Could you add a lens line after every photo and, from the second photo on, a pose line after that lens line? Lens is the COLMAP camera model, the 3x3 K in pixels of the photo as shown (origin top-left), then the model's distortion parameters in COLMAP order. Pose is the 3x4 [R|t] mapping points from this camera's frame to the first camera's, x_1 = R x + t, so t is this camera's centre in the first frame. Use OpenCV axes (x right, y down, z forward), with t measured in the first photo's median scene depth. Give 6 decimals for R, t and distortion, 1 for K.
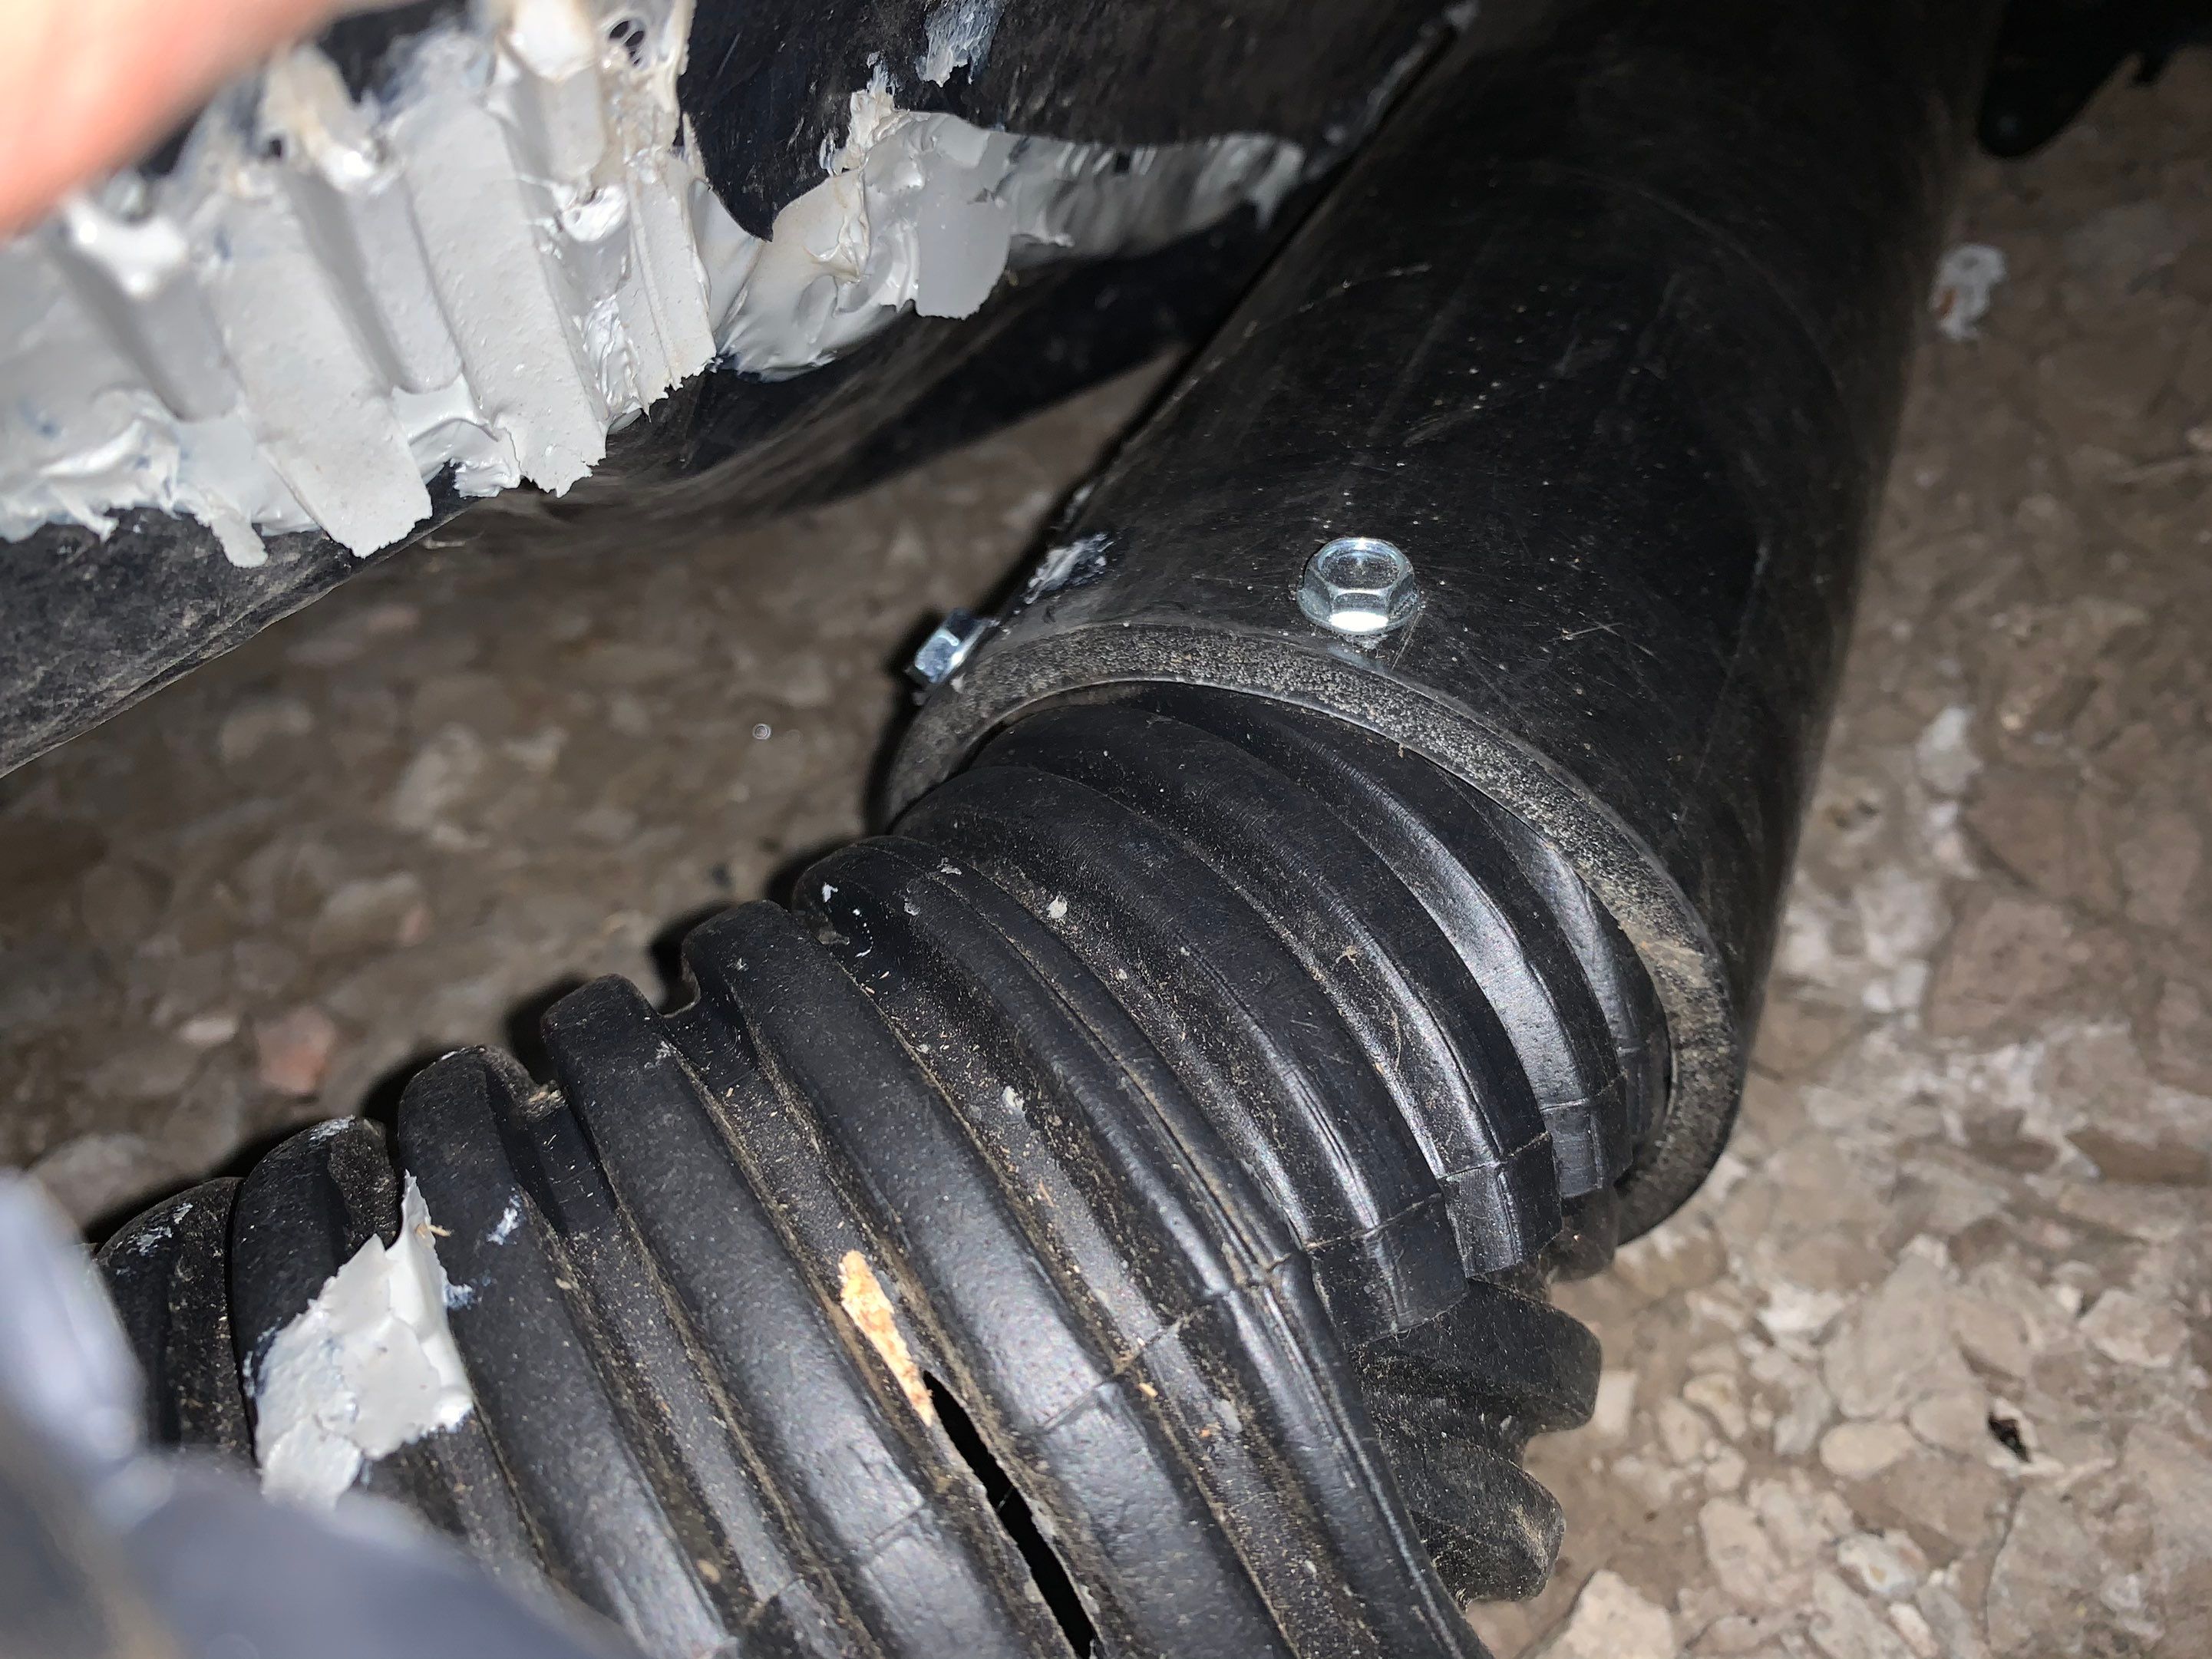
lens RADIAL K [[1676.5, 0, 1106.0], [0, 1676.5, 829.5], [0, 0, 1]] dist [0.019051, -0.071776]
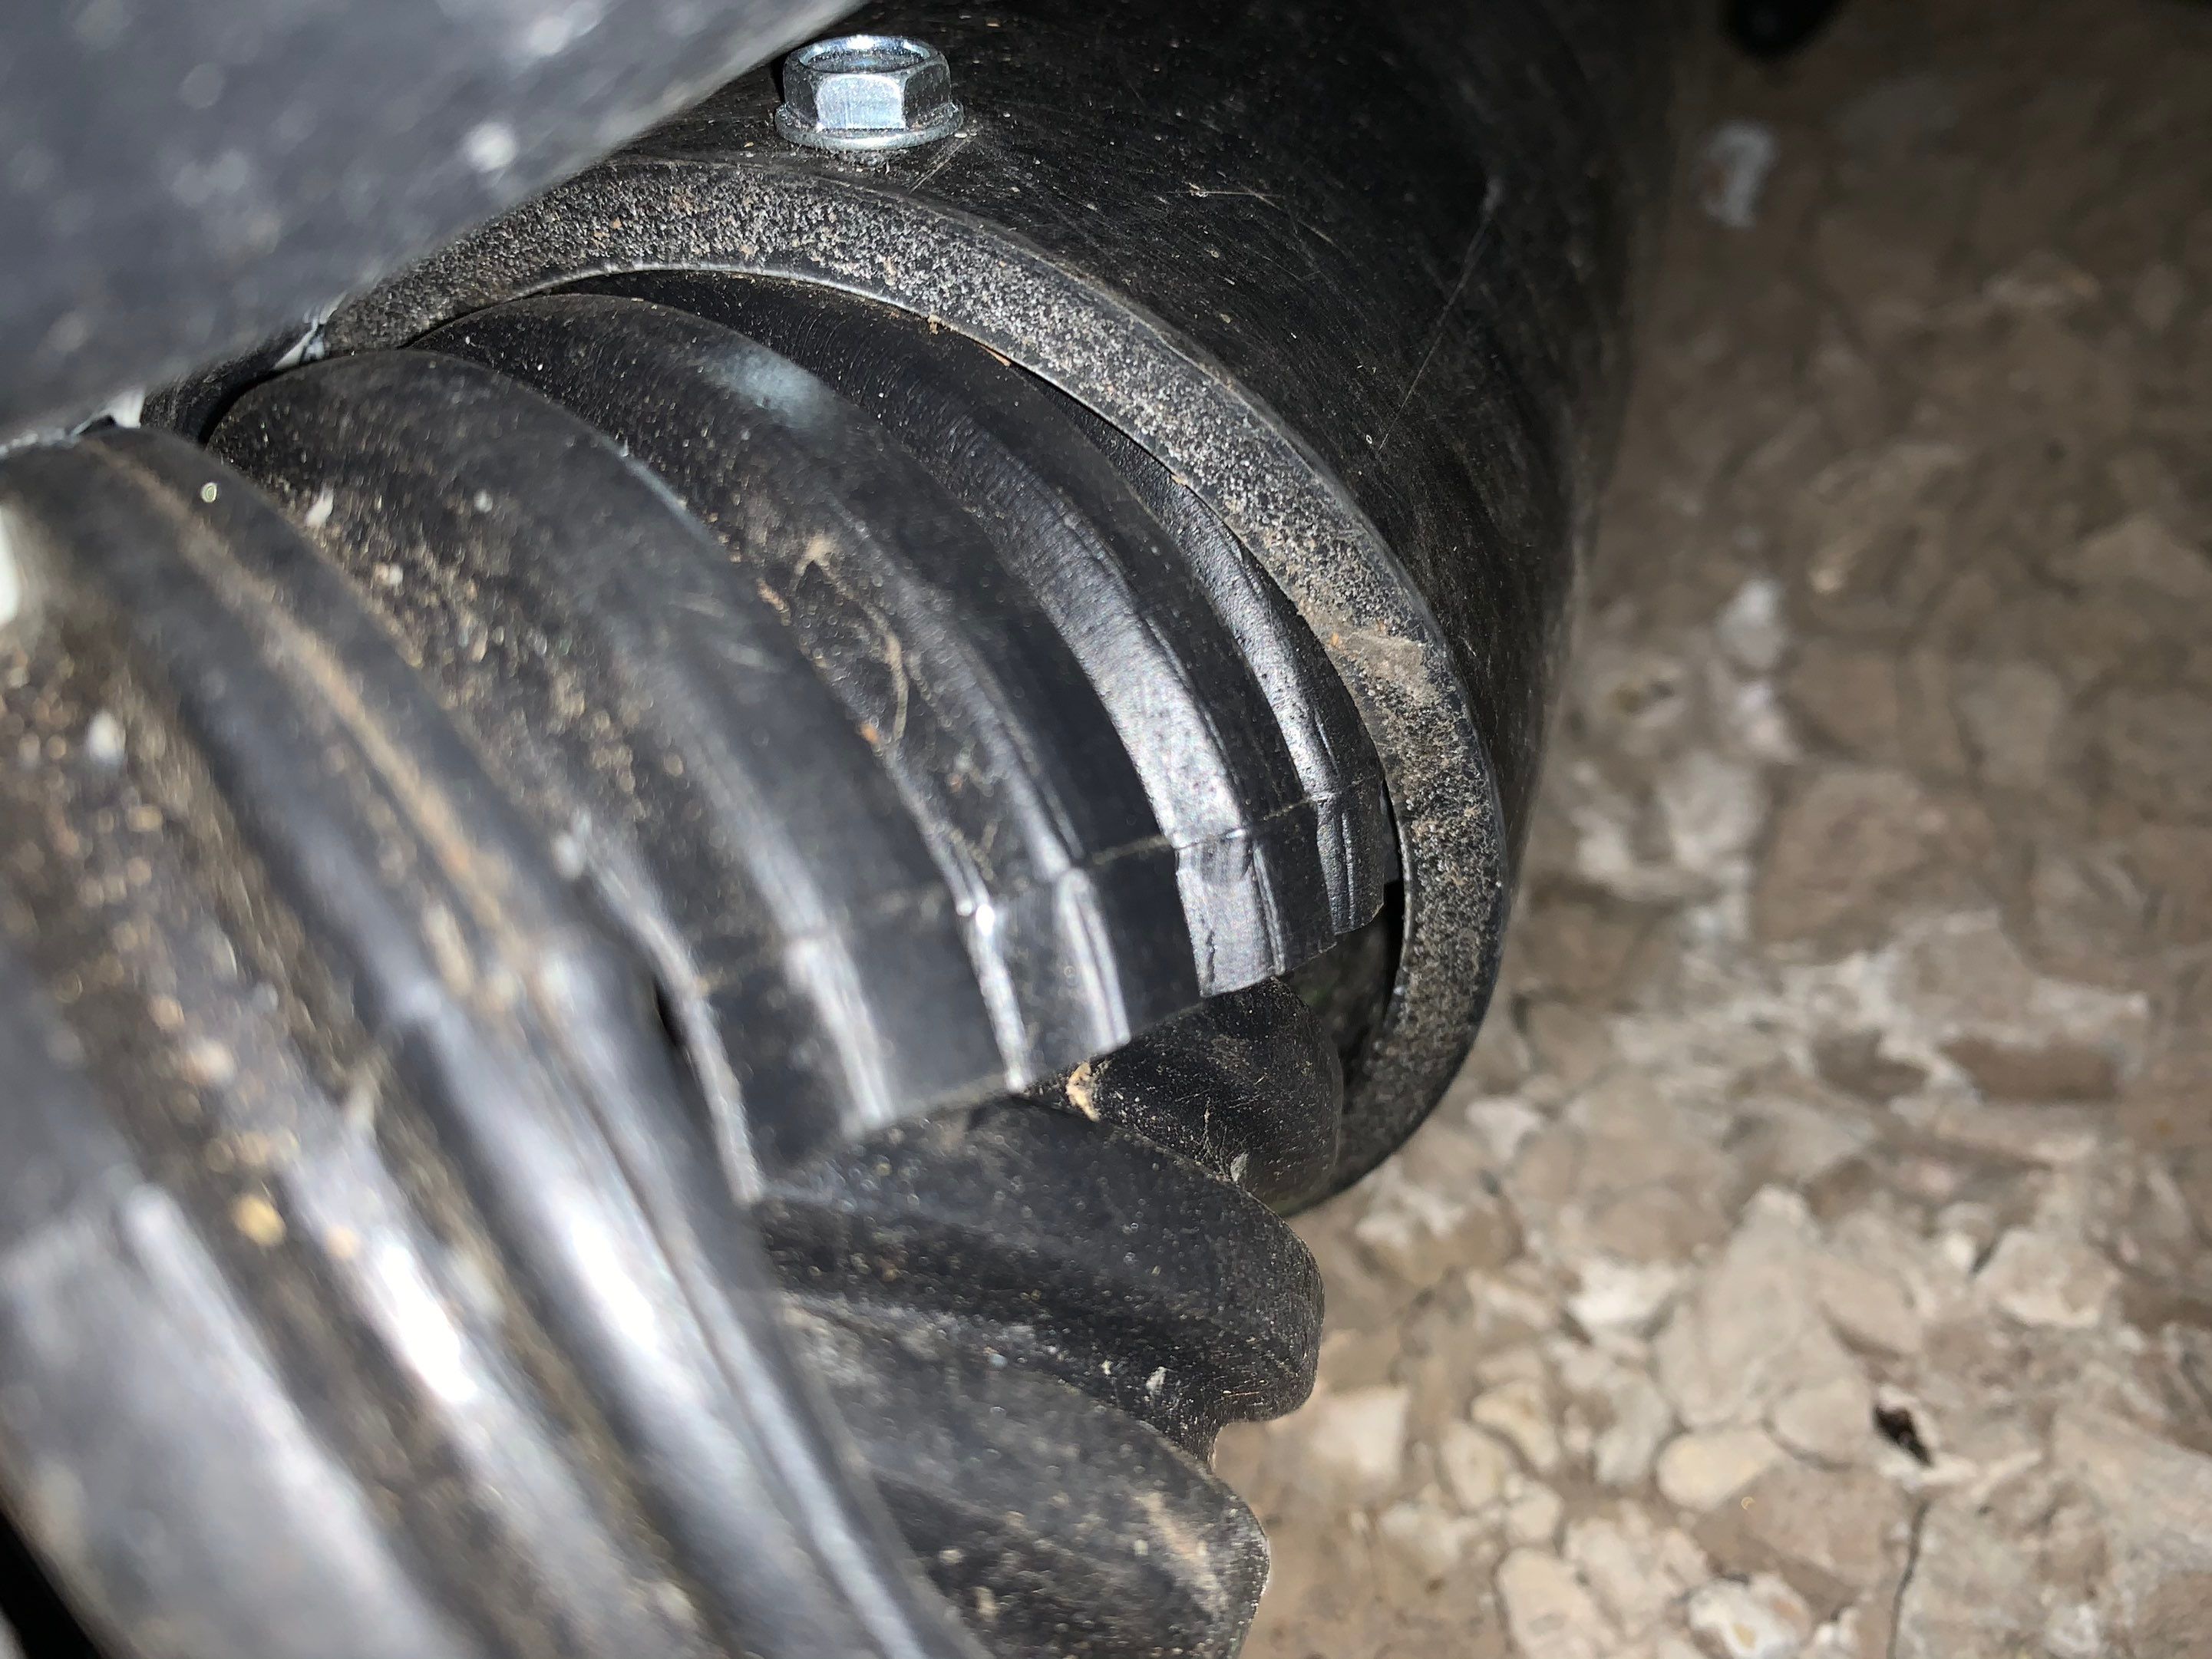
lens RADIAL K [[1774.8, 0, 1106.0], [0, 1774.8, 829.5], [0, 0, 1]] dist [-0.052318, -0.005255]
pose [[0.992932, -0.035081, 0.113380, 0.122105], [0.044152, 0.995935, -0.078510, 0.152903], [-0.110165, 0.082961, 0.990445, 0.272126]]
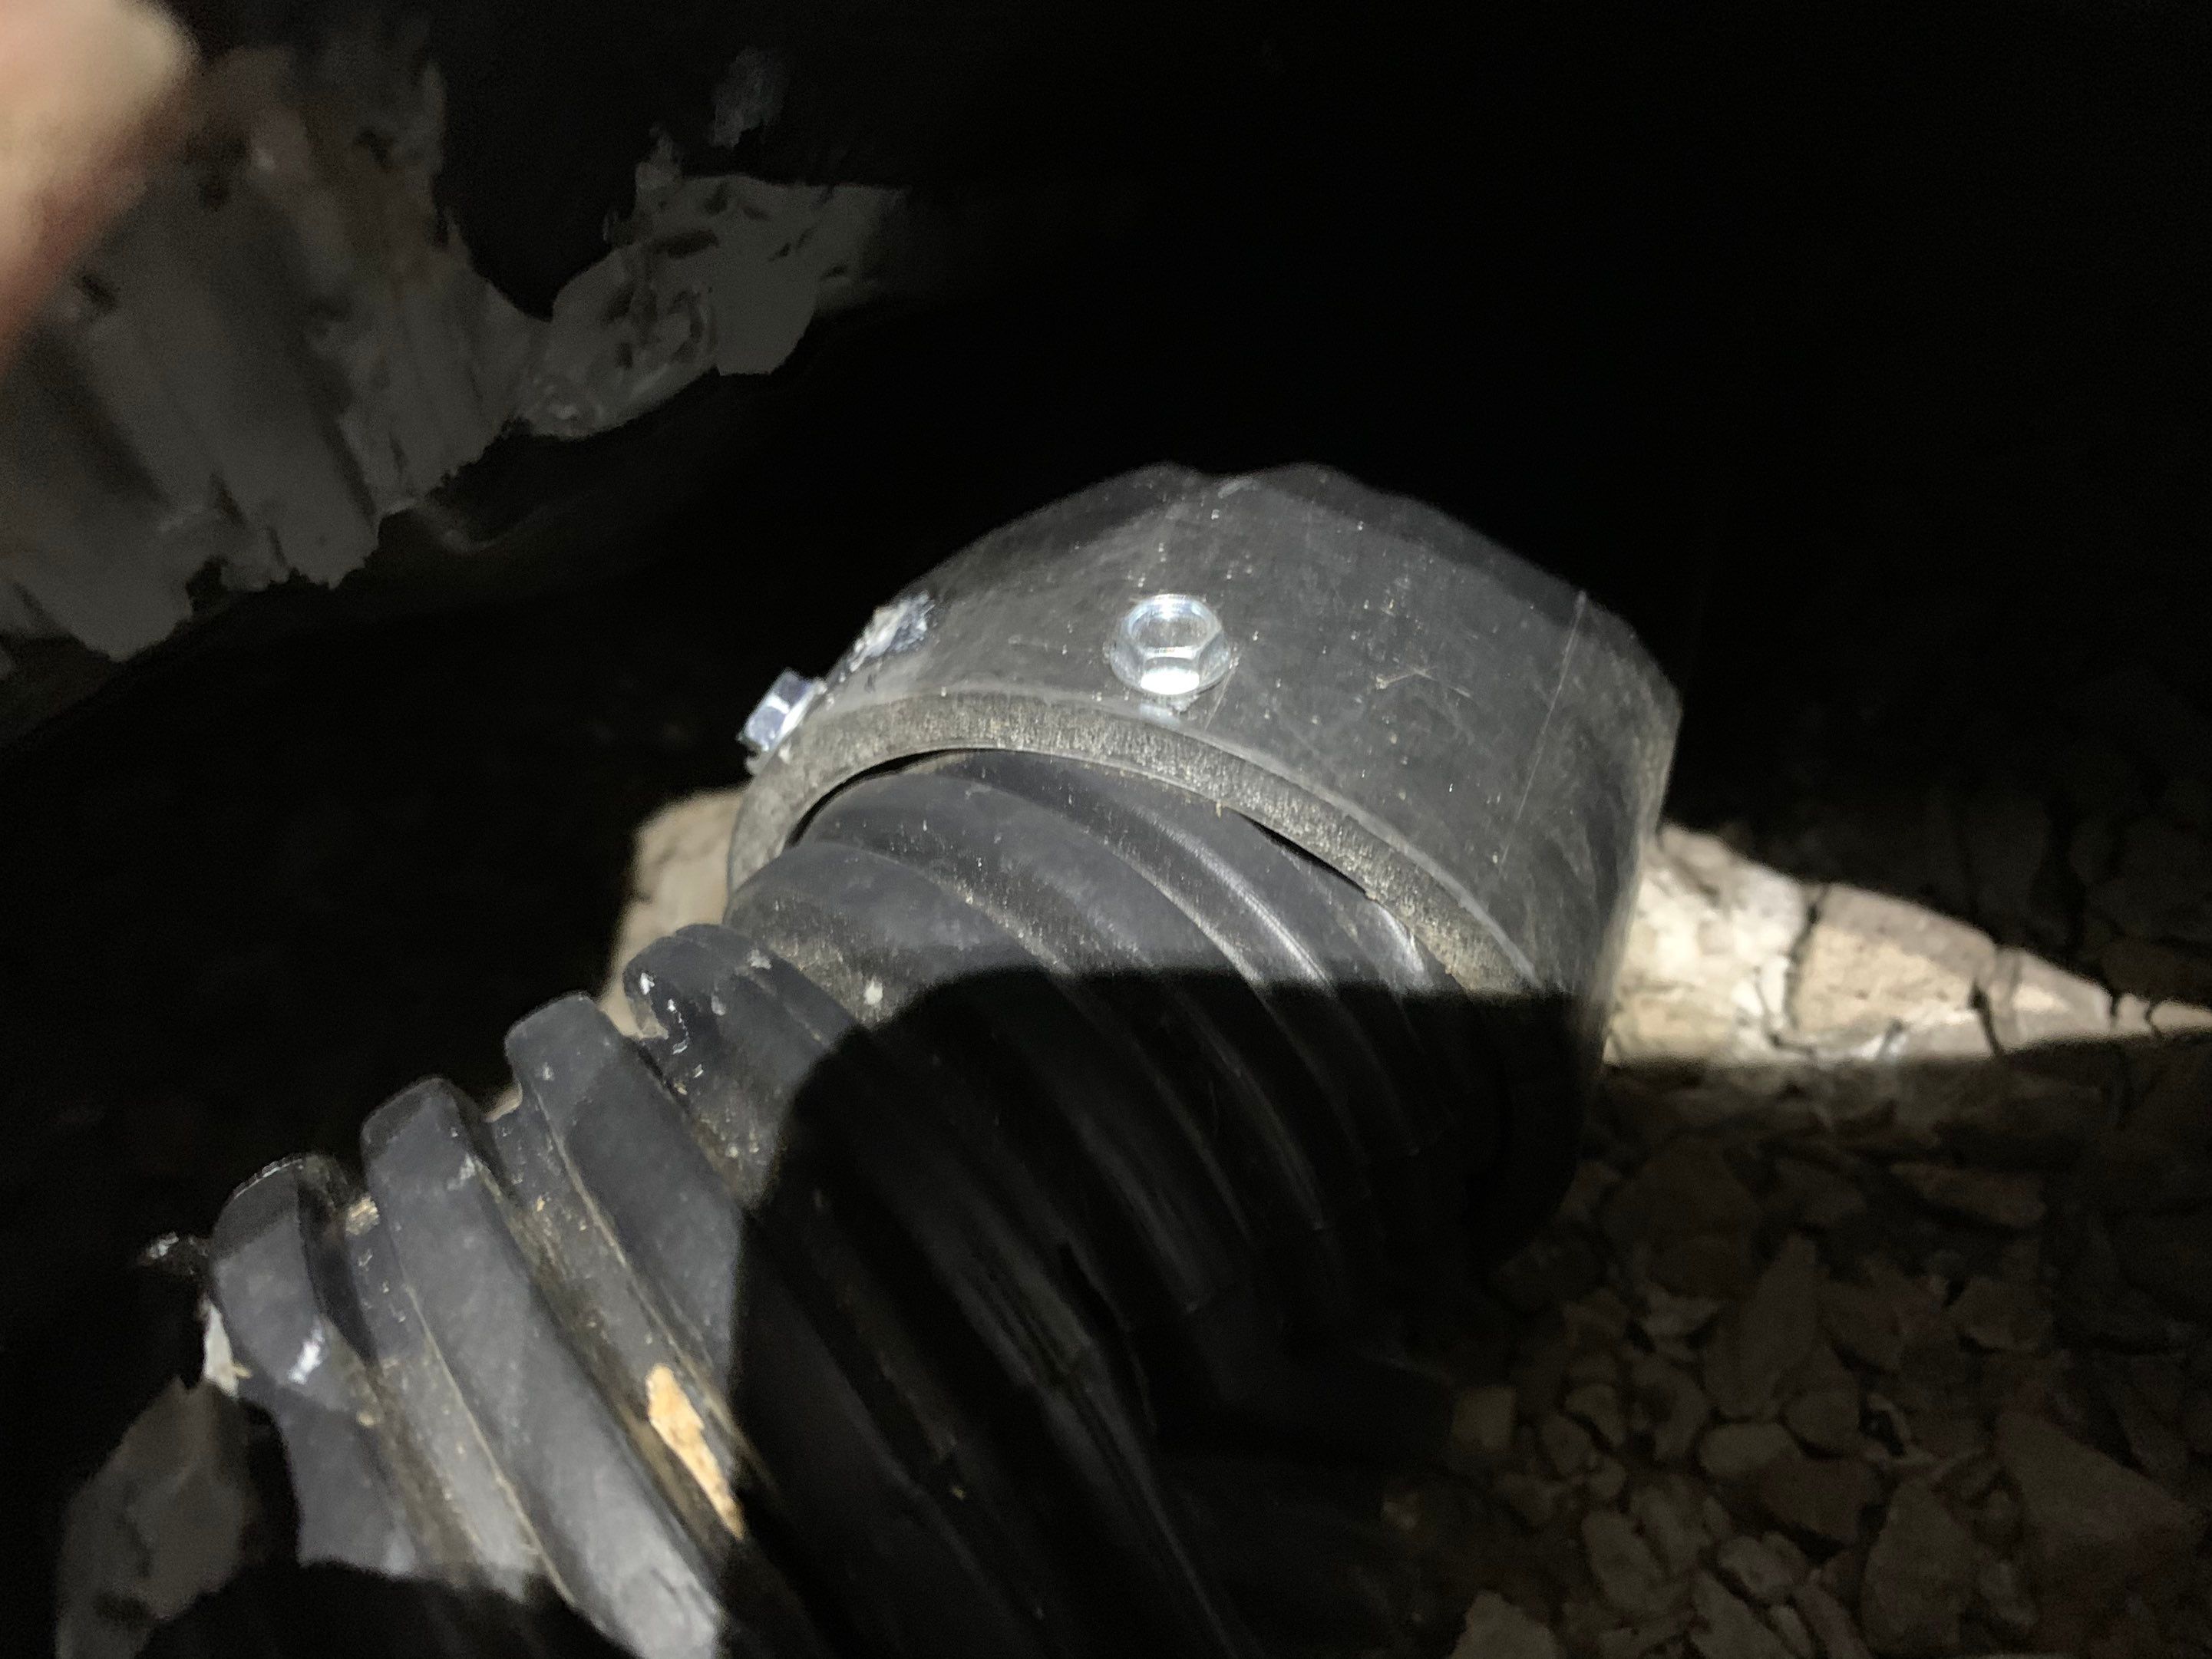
lens RADIAL K [[1676.5, 0, 1106.0], [0, 1676.5, 829.5], [0, 0, 1]] dist [0.019051, -0.071776]
pose [[0.997956, -0.052732, 0.036111, 0.055801], [0.052506, 0.998595, 0.007169, -0.035478], [-0.036439, -0.005259, 0.999322, 0.000927]]
